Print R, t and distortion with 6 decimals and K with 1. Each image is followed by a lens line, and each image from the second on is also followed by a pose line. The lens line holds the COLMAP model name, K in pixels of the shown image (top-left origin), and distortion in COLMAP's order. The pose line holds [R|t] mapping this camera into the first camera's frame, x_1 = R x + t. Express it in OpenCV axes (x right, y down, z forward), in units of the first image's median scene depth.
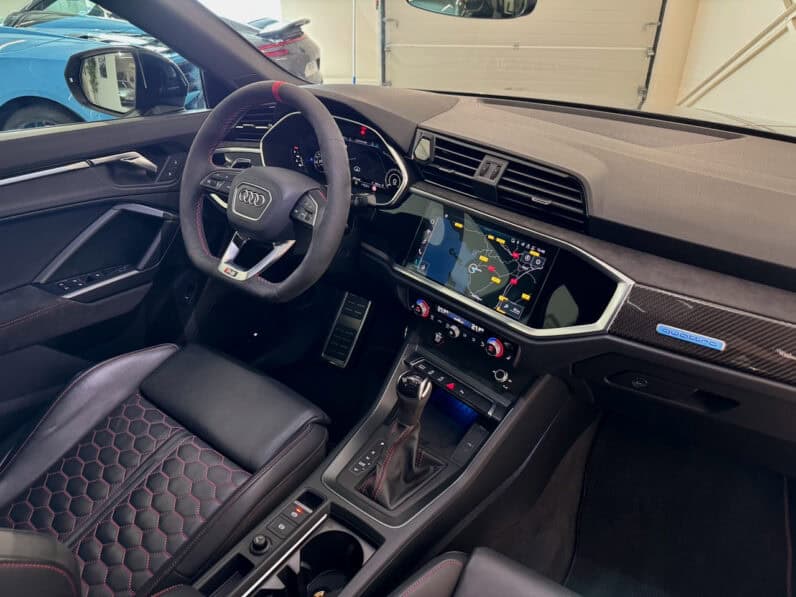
lens RADIAL K [[550.9, 0, 398.0], [0, 550.9, 298.5], [0, 0, 1]] dist [0.101903, -0.086524]
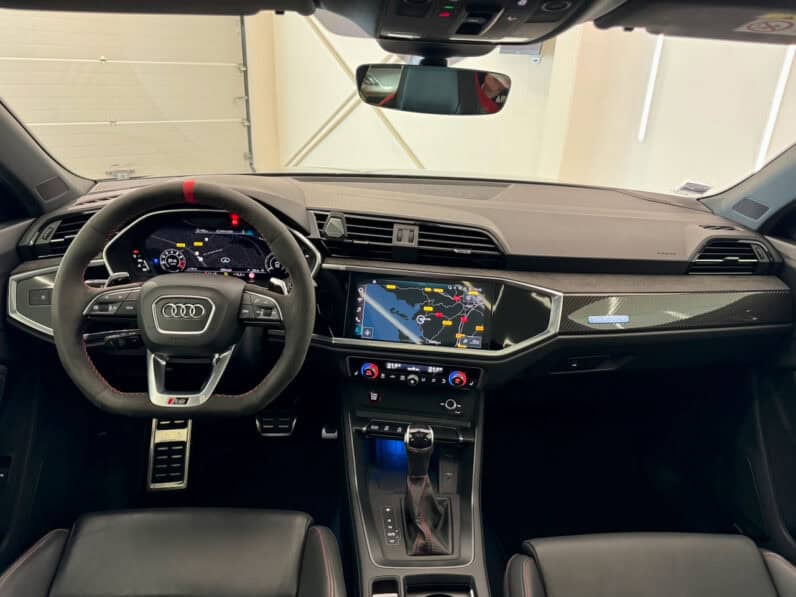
lens RADIAL K [[563.6, 0, 398.0], [0, 563.6, 298.5], [0, 0, 1]] dist [0.097301, -0.174522]
pose [[0.760293, -0.230796, 0.607197, -0.556352], [0.295344, 0.955368, -0.006674, -0.095101], [-0.578556, 0.184406, 0.794524, 0.087997]]
